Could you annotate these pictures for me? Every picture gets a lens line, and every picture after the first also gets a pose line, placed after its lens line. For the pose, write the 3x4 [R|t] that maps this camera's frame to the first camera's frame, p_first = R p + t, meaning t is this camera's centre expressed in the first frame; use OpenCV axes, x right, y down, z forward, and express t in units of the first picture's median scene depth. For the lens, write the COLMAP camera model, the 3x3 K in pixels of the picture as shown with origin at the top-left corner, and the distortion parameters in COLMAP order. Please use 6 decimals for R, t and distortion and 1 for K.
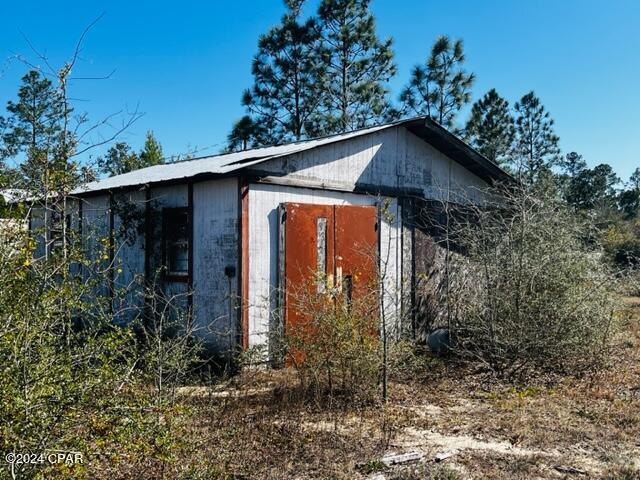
lens RADIAL K [[697.6, 0, 320.0], [0, 697.6, 240.0], [0, 0, 1]] dist [0.061945, -0.010203]
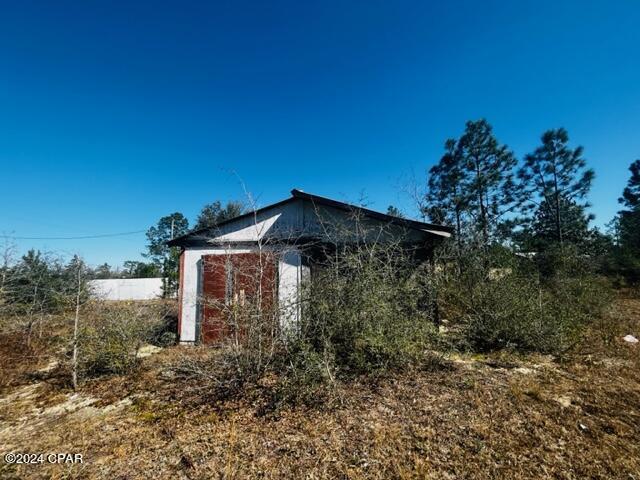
lens RADIAL K [[258.5, 0, 320.0], [0, 258.5, 240.0], [0, 0, 1]] dist [0.000274, -0.000025]
pose [[0.677506, -0.118753, -0.725867, 0.222970], [0.041704, 0.991495, -0.123284, 0.001586], [0.734334, 0.053254, 0.676696, 0.251549]]
